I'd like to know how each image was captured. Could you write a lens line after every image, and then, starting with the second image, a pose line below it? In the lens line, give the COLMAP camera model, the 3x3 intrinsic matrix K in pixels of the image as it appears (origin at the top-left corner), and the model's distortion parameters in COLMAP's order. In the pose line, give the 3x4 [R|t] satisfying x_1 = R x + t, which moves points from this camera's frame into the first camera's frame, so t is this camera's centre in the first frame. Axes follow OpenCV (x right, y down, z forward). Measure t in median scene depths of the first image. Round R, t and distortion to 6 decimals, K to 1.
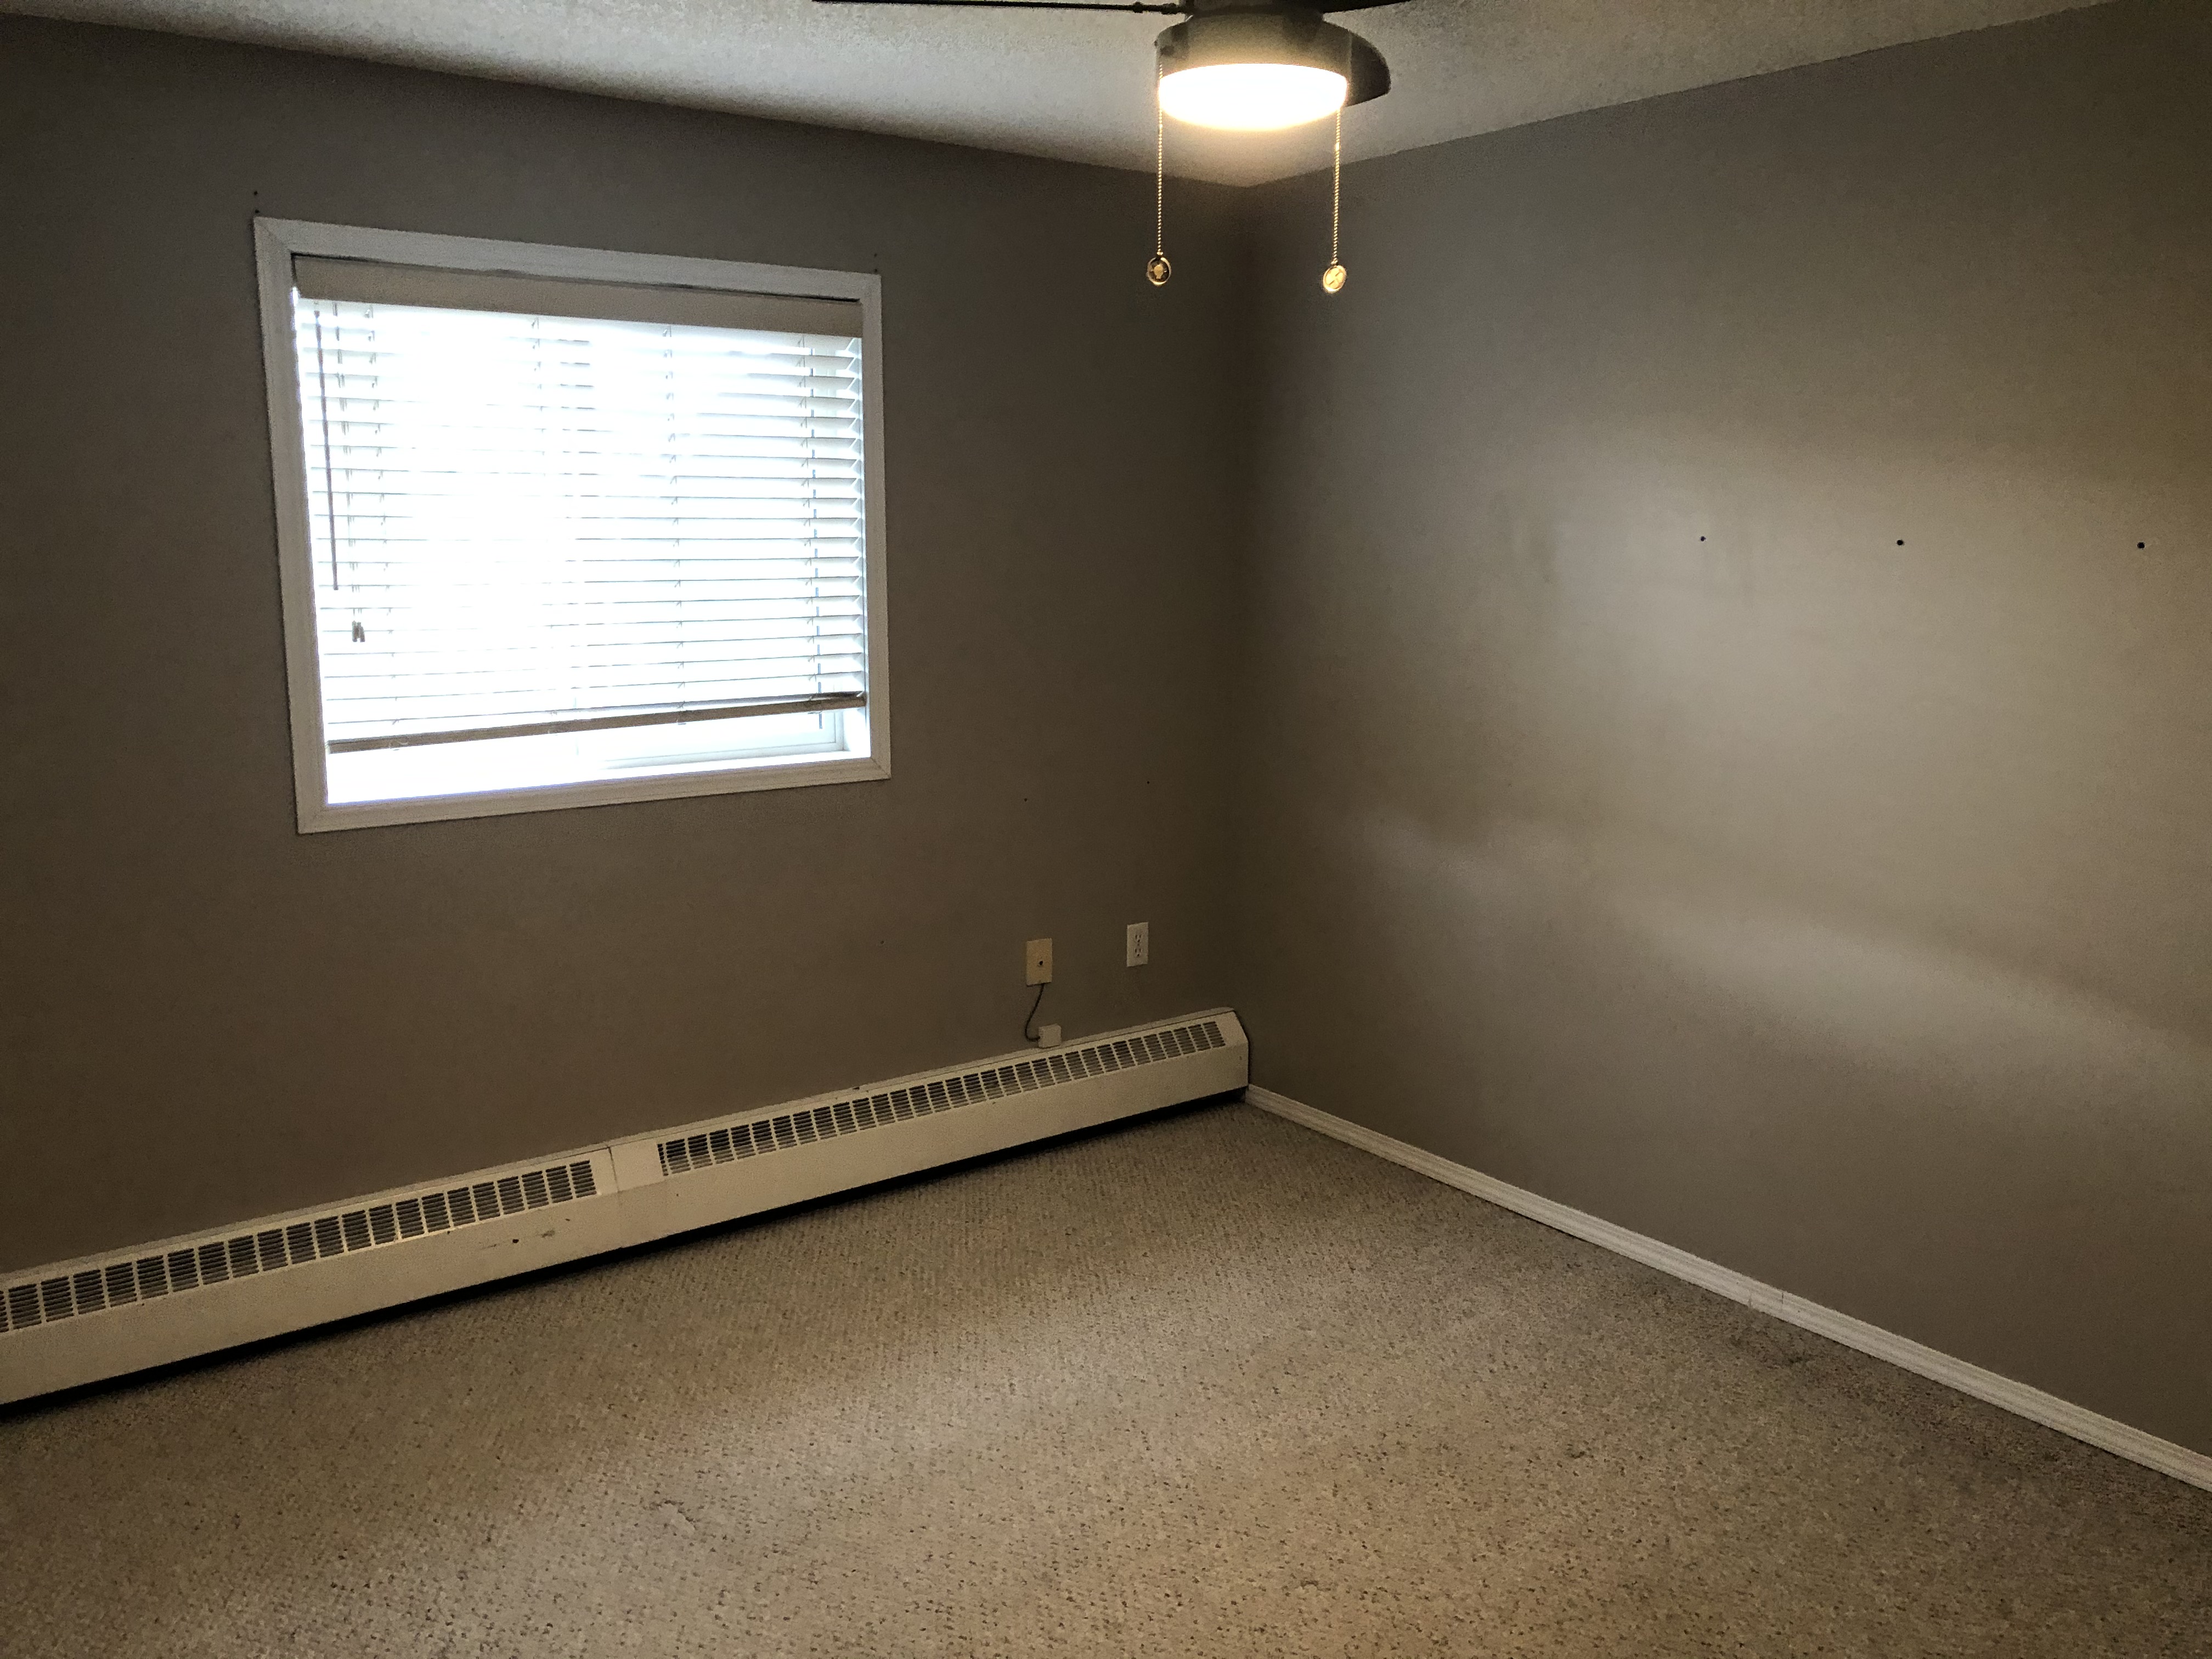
lens RADIAL K [[1809.7, 0, 1123.9], [0, 1809.7, 837.0], [0, 0, 1]] dist [0.027314, -0.040331]
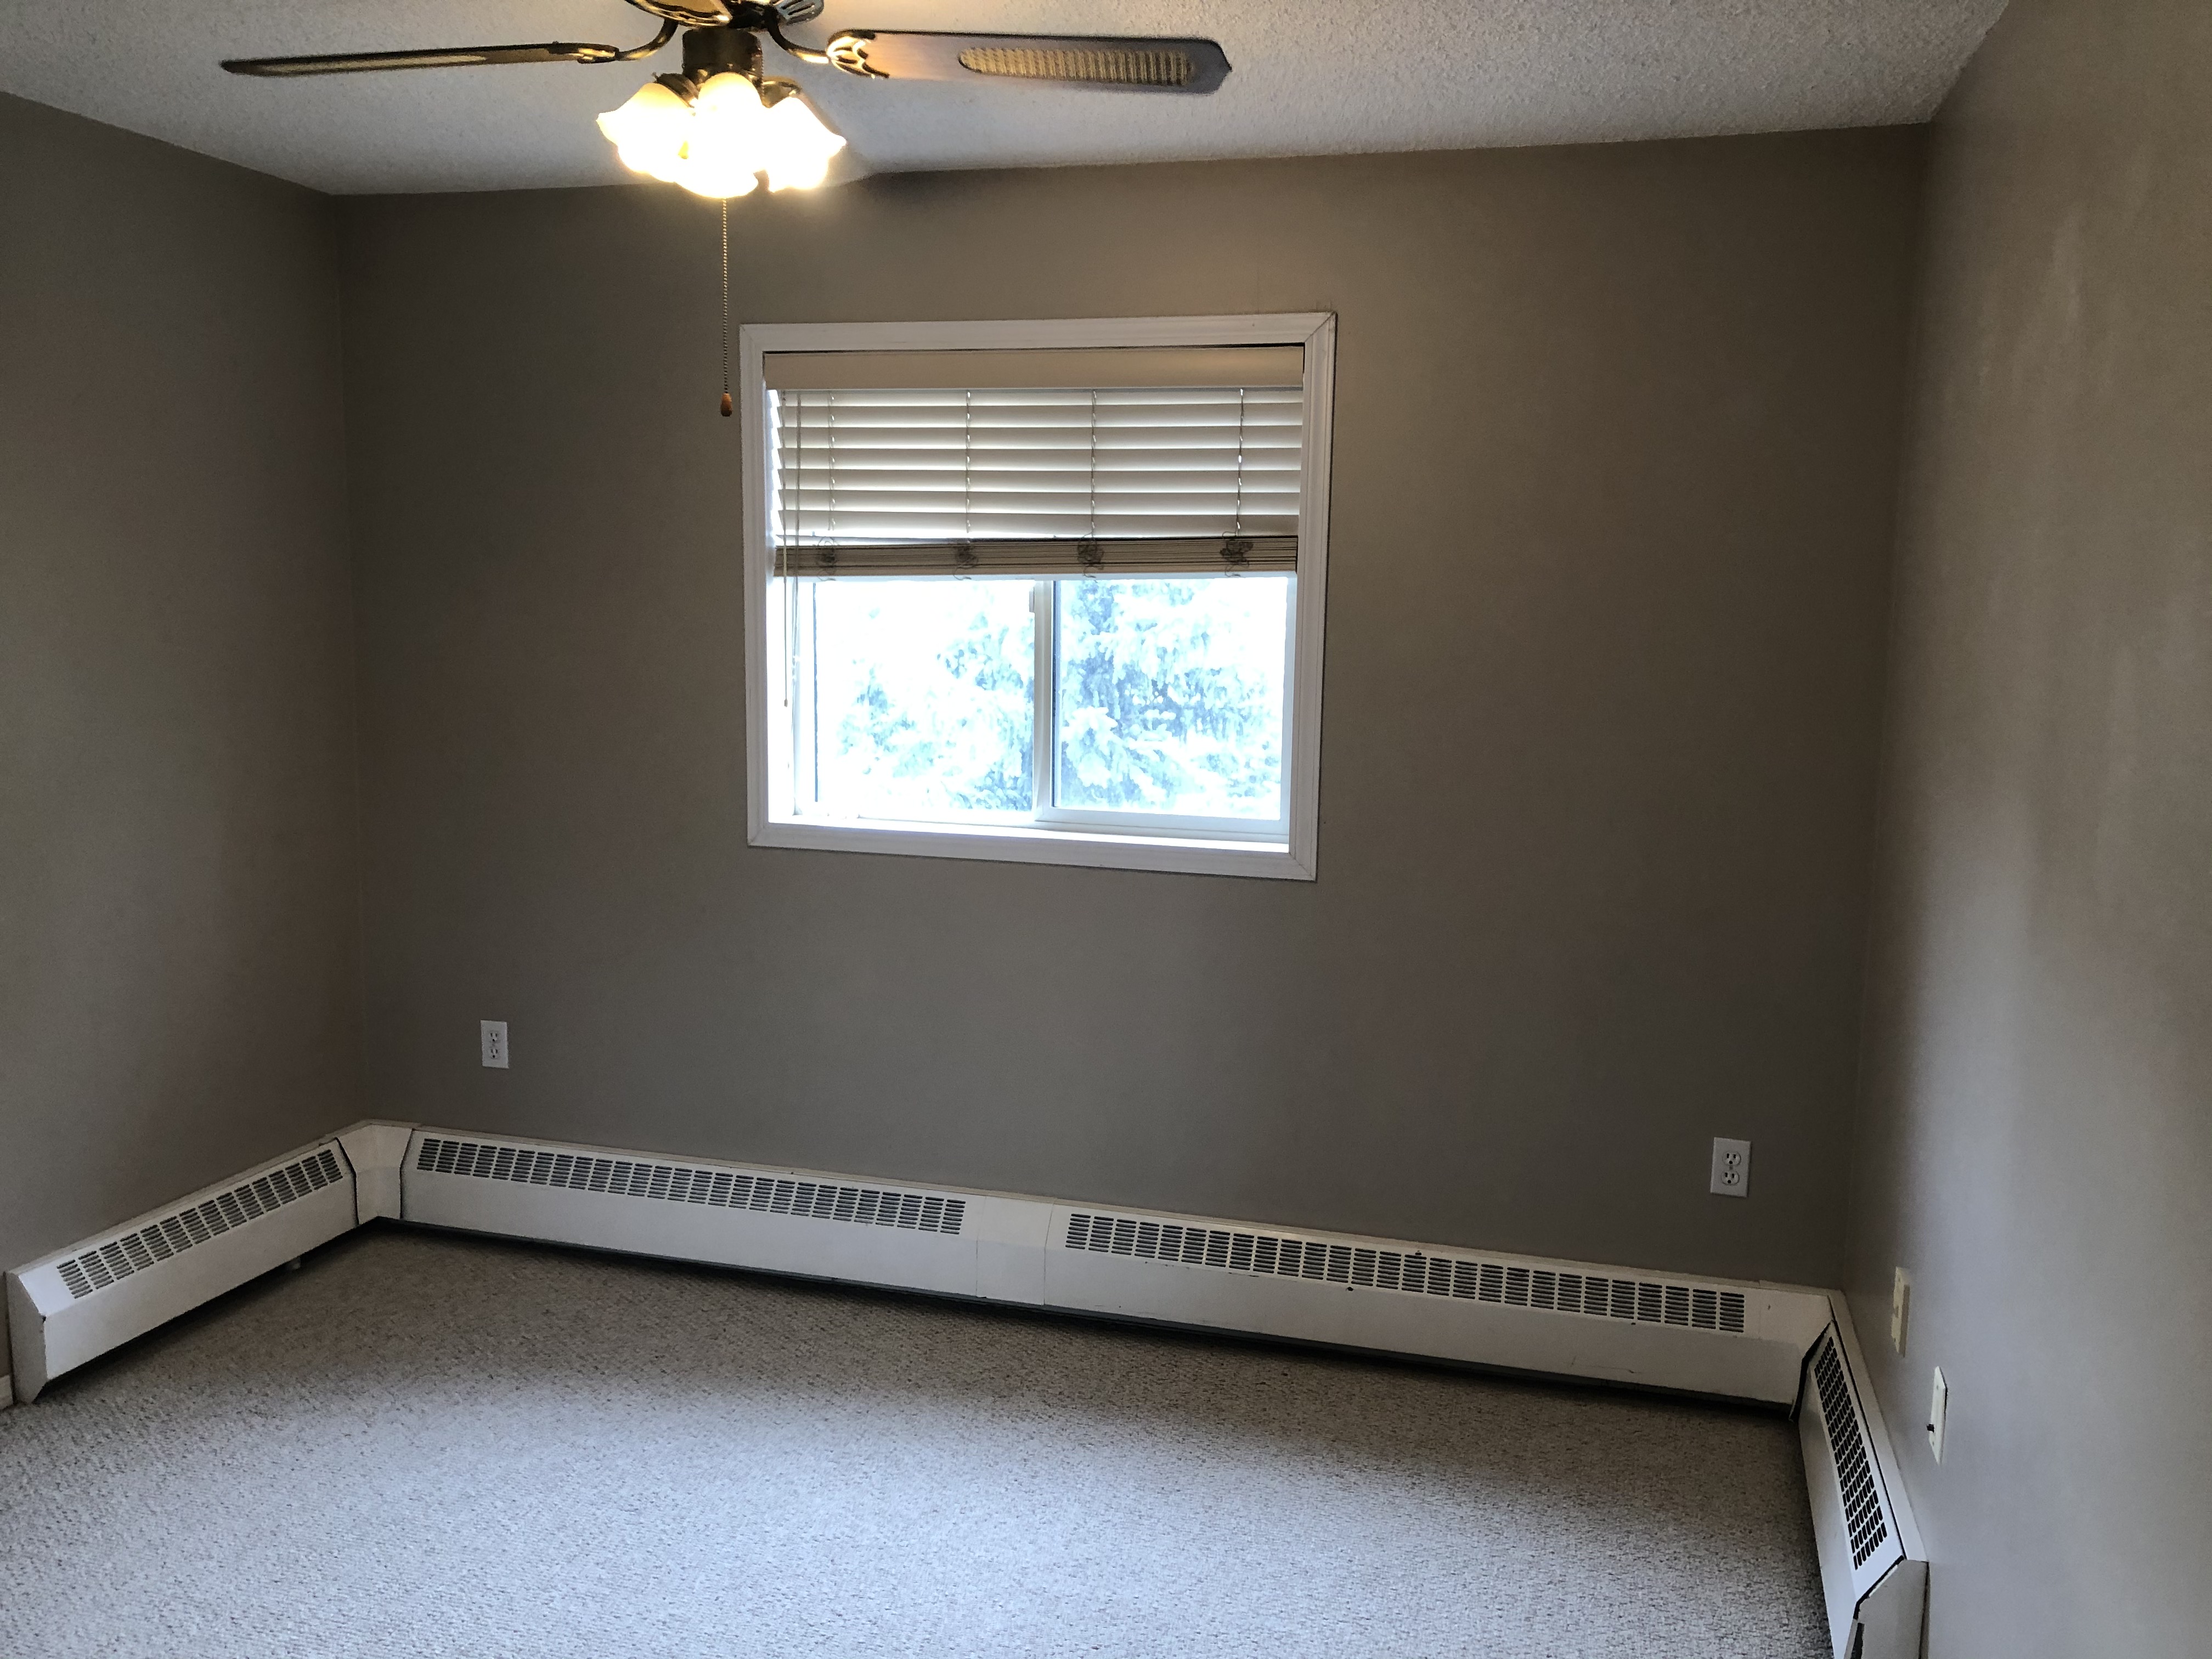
lens RADIAL K [[1809.7, 0, 1108.0], [0, 1809.7, 817.6], [0, 0, 1]] dist [0.027314, -0.040331]
pose [[0.590513, 0.115677, -0.798694, 0.535306], [-0.161065, 0.986656, 0.023817, -0.071857], [0.790792, 0.114577, 0.601265, 0.416811]]
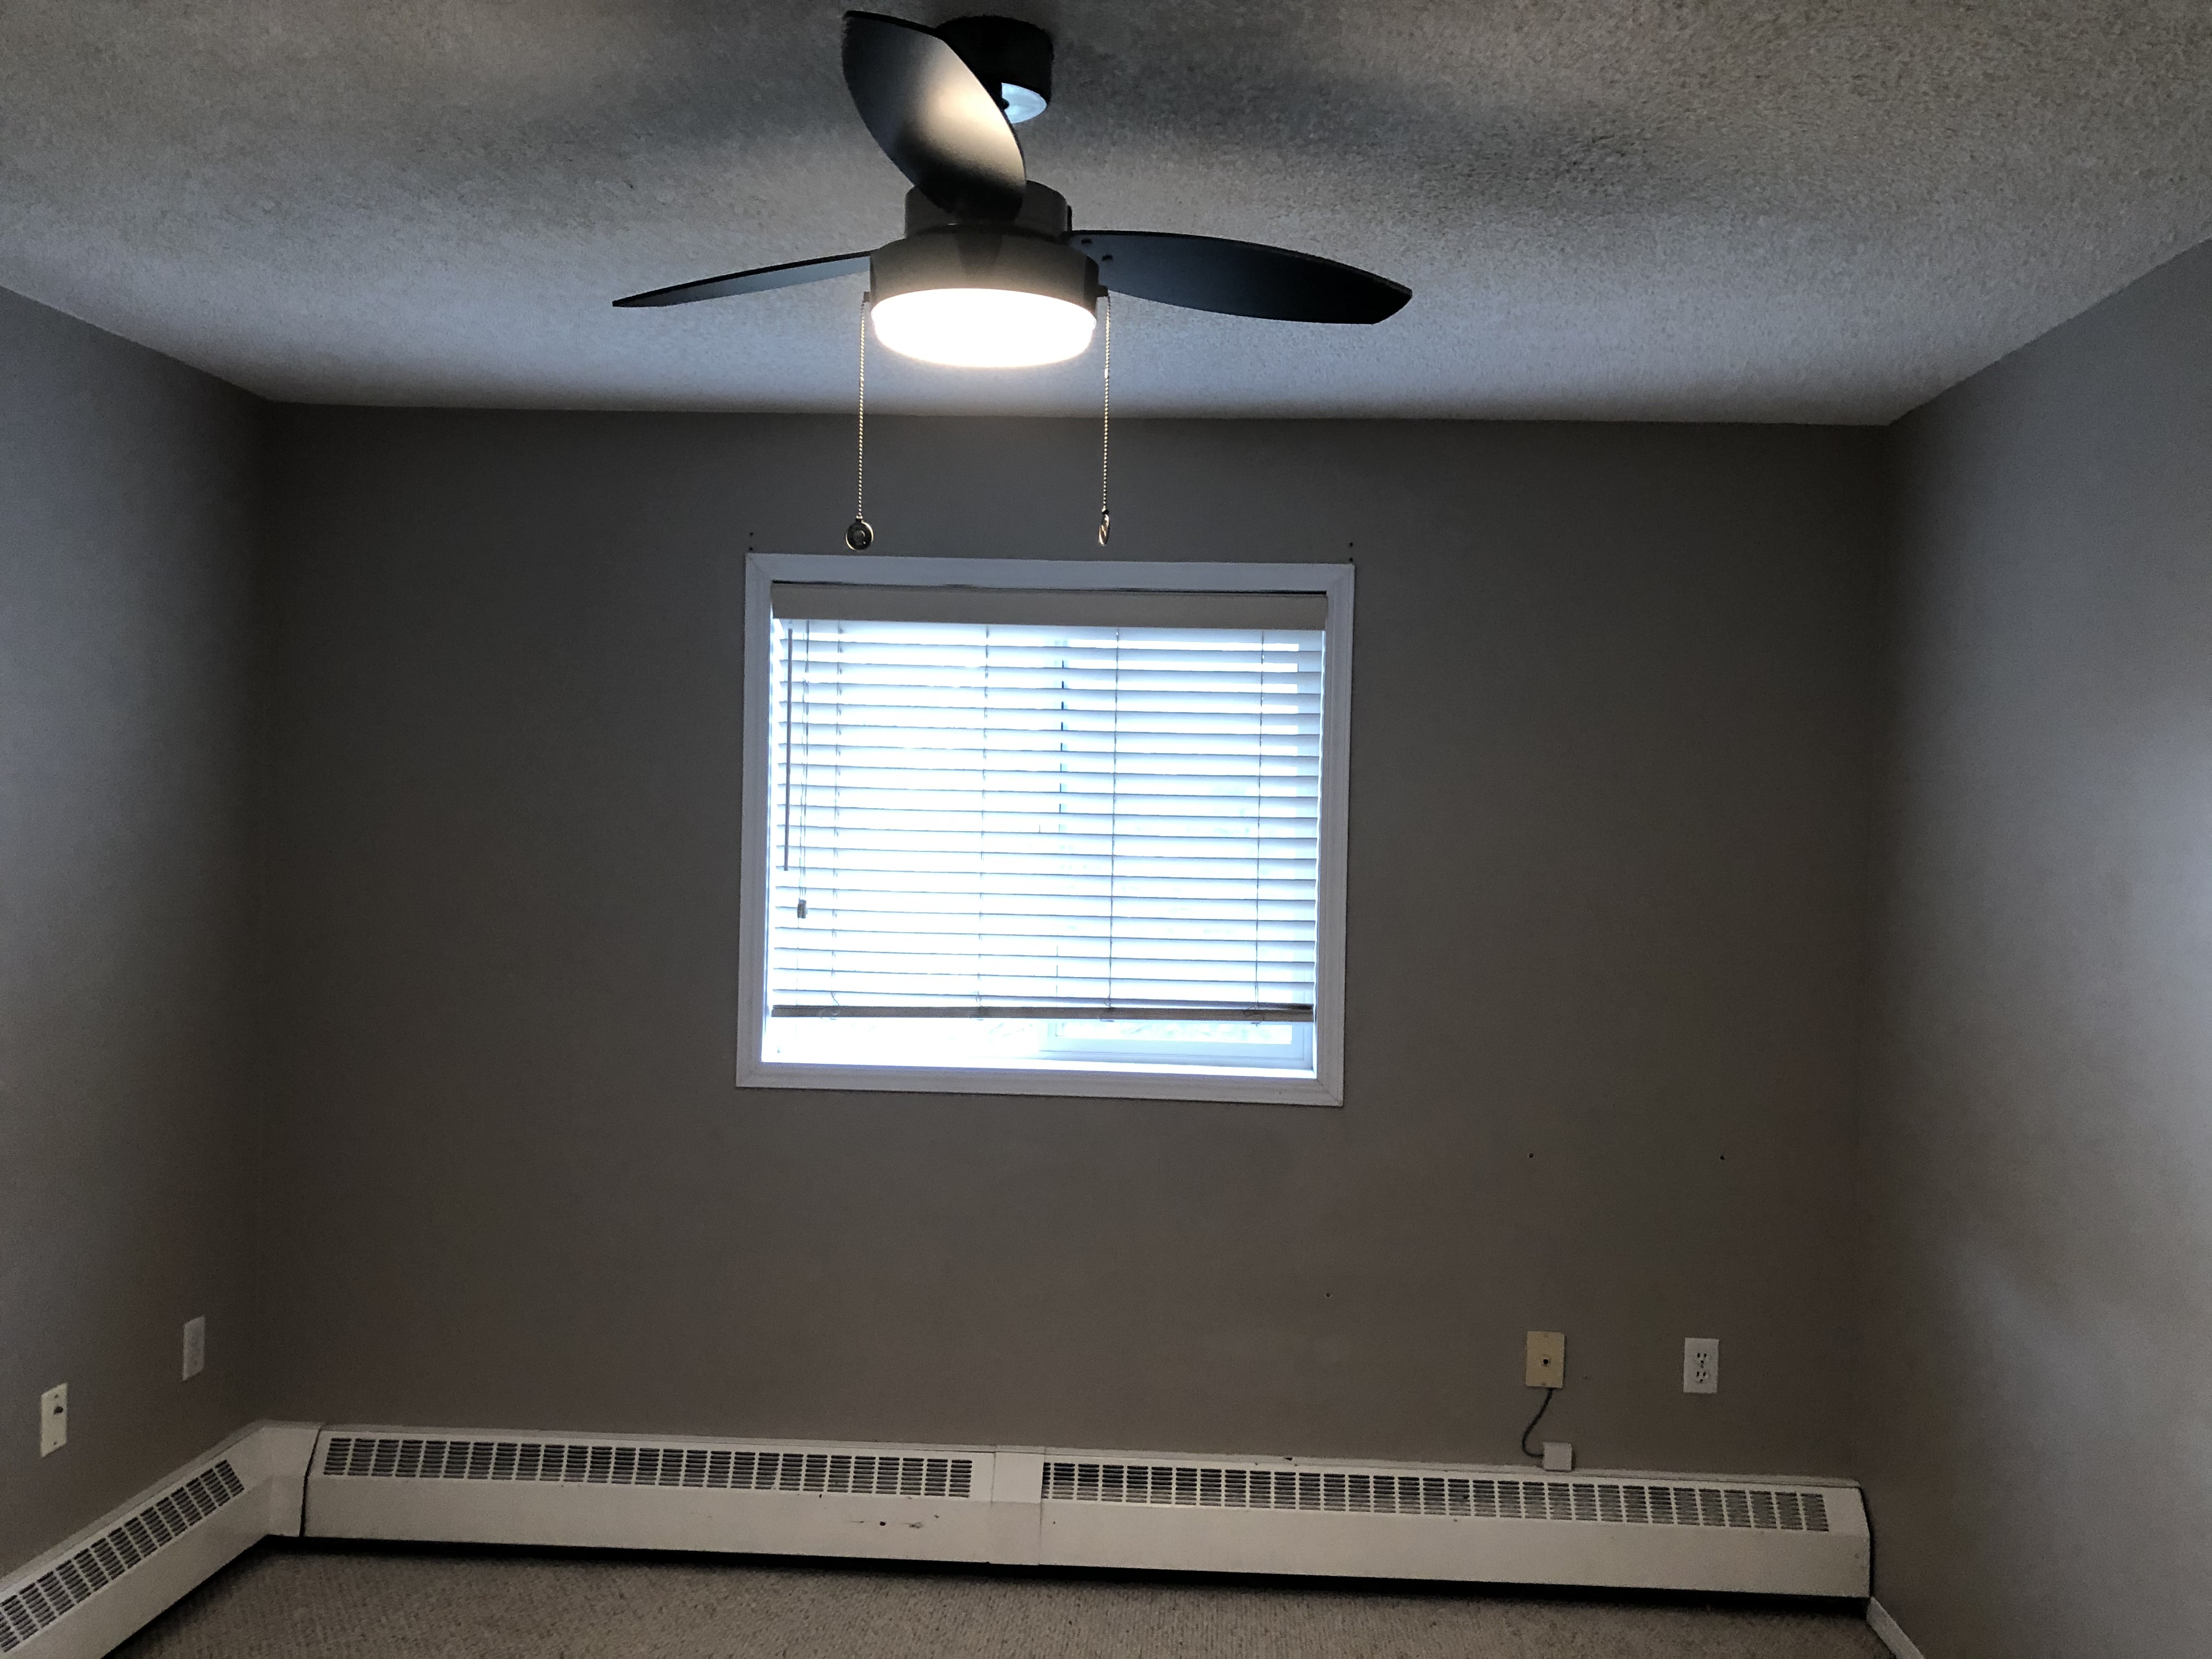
lens RADIAL K [[1737.5, 0, 1104.9], [0, 1737.5, 833.3], [0, 0, 1]] dist [0.030406, -0.045594]
pose [[0.765048, 0.025141, -0.643483, 0.348046], [-0.136241, 0.982938, -0.123576, -0.046239], [0.629397, 0.182210, 0.755420, 0.271223]]
